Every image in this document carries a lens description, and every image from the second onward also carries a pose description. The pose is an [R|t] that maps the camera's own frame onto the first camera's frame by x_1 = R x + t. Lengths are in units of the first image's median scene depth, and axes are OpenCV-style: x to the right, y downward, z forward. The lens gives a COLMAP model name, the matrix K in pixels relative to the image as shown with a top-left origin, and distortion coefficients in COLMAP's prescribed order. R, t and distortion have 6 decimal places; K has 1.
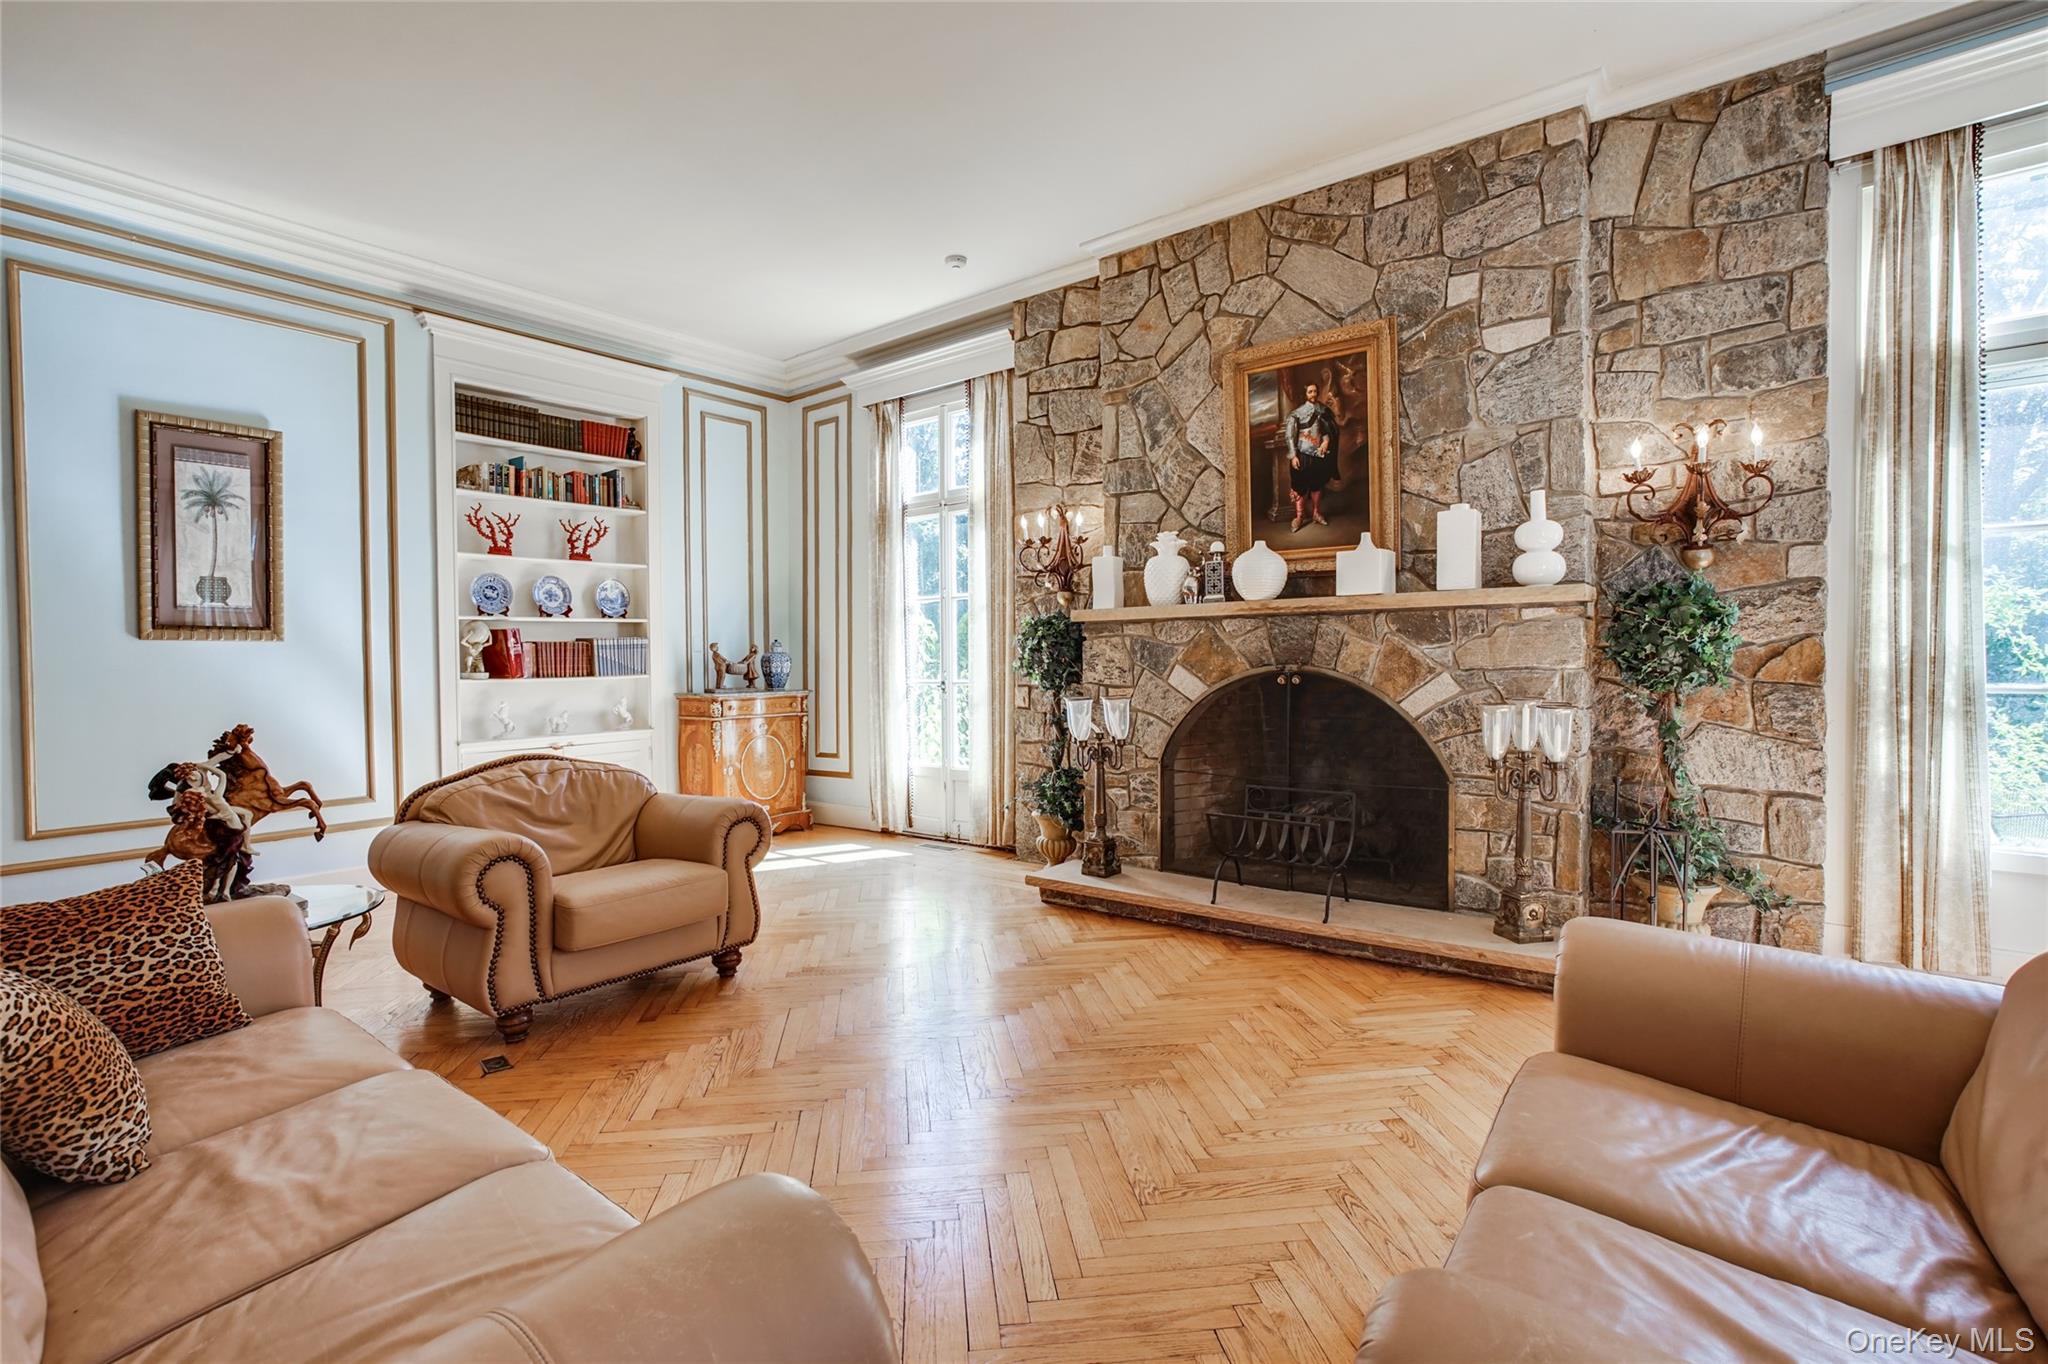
lens RADIAL K [[960.7, 0, 1017.7], [0, 960.7, 672.3], [0, 0, 1]] dist [-0.018328, 0.007611]
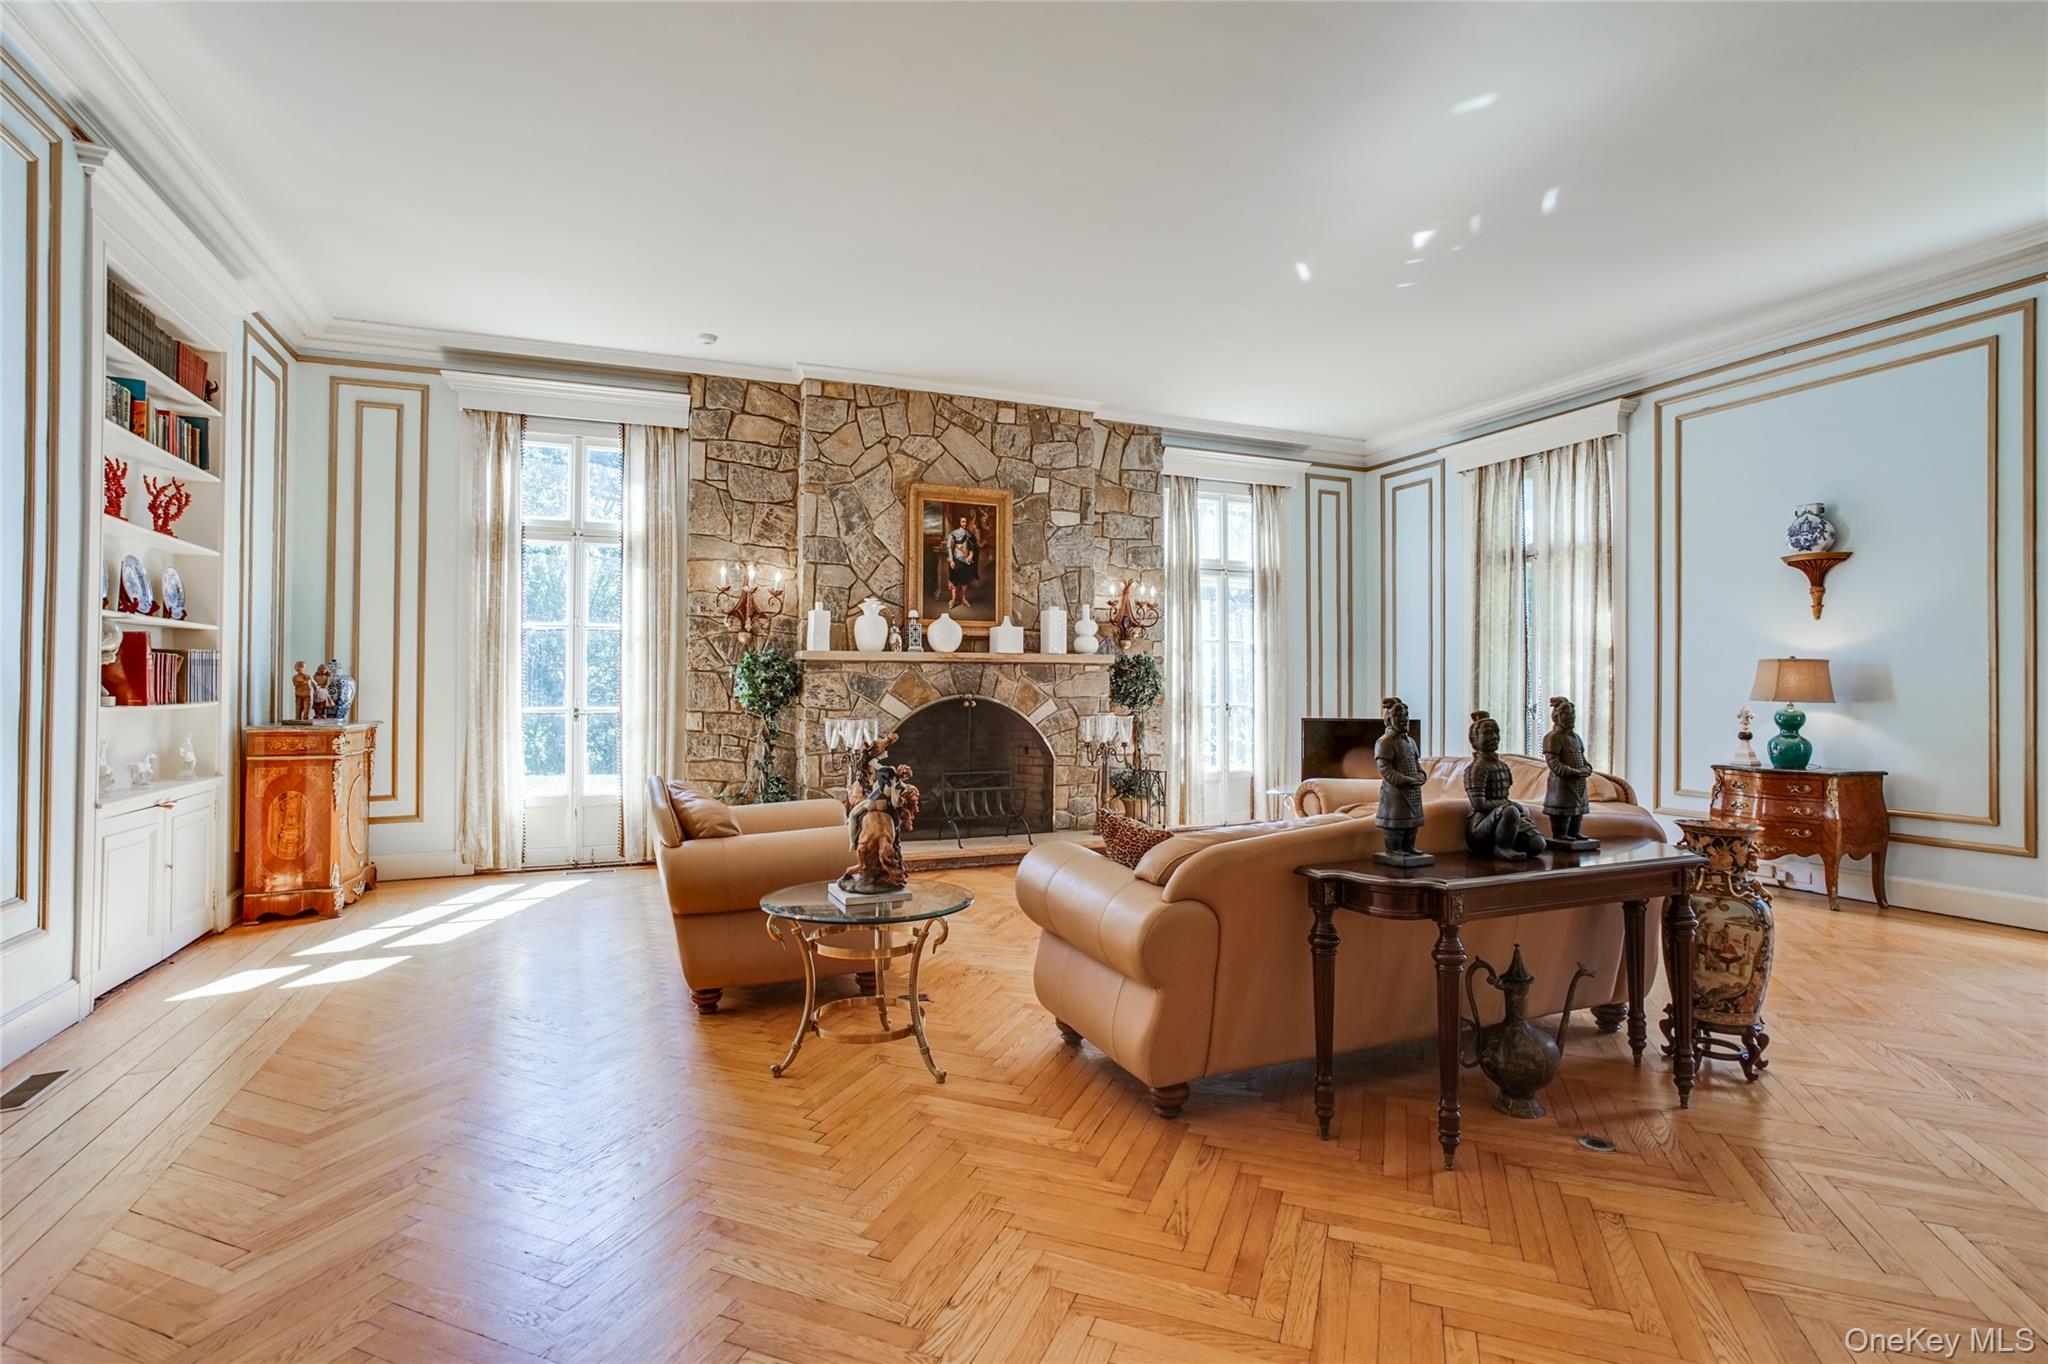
lens RADIAL K [[960.7, 0, 1011.6], [0, 960.7, 683.1], [0, 0, 1]] dist [-0.018328, 0.007611]
pose [[0.485222, 0.019907, 0.874164, -0.975540], [0.005835, 0.999645, -0.026003, 0.013873], [-0.874371, 0.017717, 0.484934, 0.156257]]
